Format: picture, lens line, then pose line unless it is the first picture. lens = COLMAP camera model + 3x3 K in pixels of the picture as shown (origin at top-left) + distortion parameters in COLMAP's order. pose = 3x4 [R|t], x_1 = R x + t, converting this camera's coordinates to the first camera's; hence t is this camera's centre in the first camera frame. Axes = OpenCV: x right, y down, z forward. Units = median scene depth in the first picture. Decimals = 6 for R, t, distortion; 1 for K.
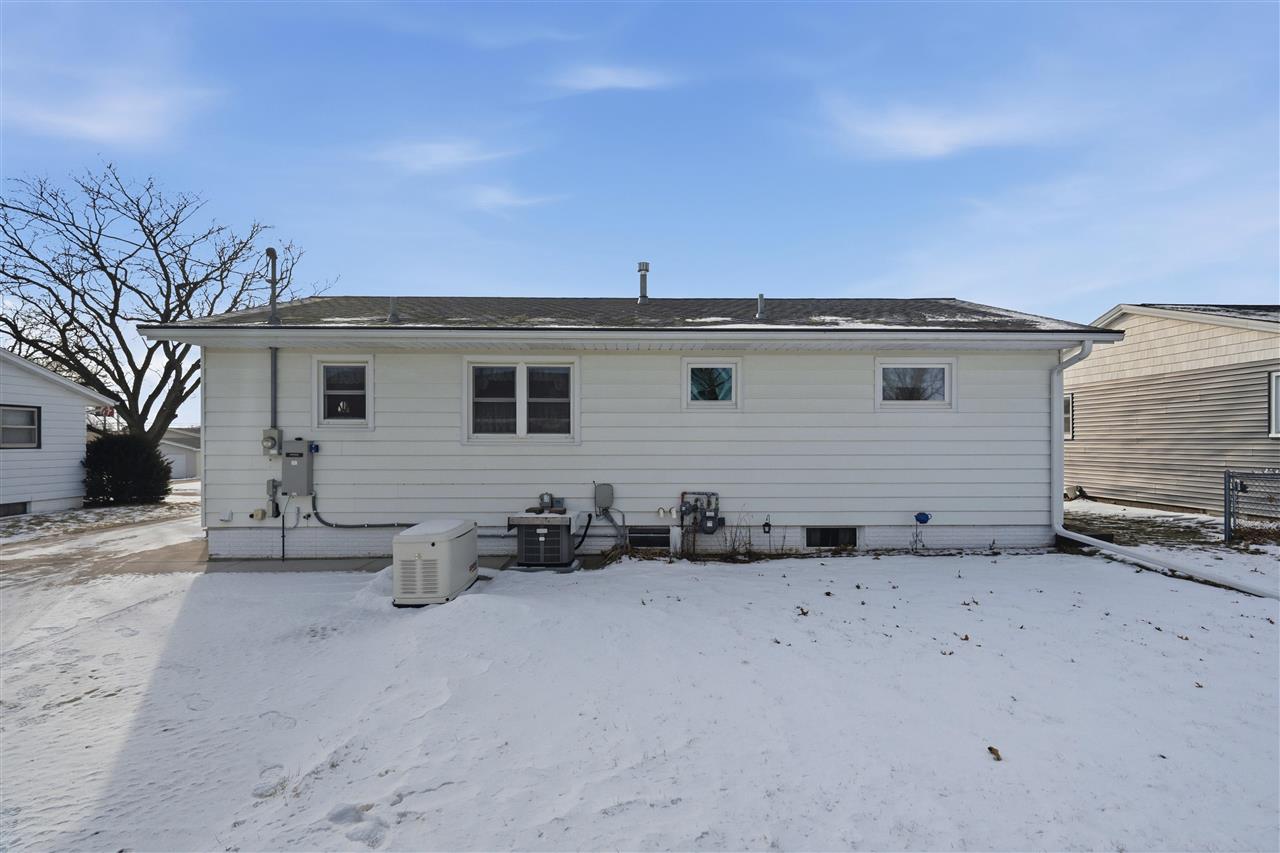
lens RADIAL K [[582.5, 0, 638.4], [0, 582.5, 436.8], [0, 0, 1]] dist [0.002849, -0.002201]
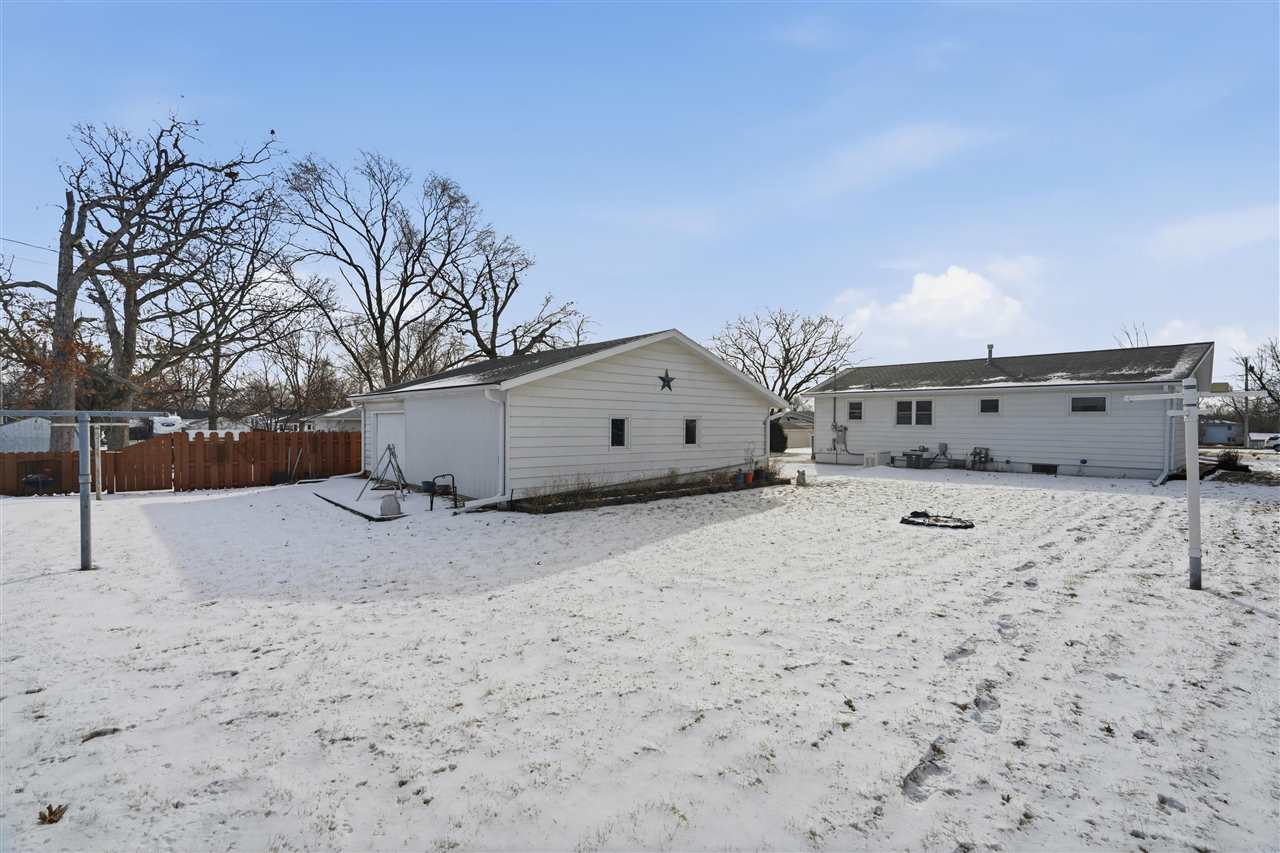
lens RADIAL K [[575.0, 0, 638.1], [0, 575.0, 429.3], [0, 0, 1]] dist [0.000701, 0.000053]
pose [[0.653445, 0.013814, -0.756848, 1.043270], [-0.000818, 0.999846, 0.017544, -0.030924], [0.756974, -0.010845, 0.653355, -1.847531]]
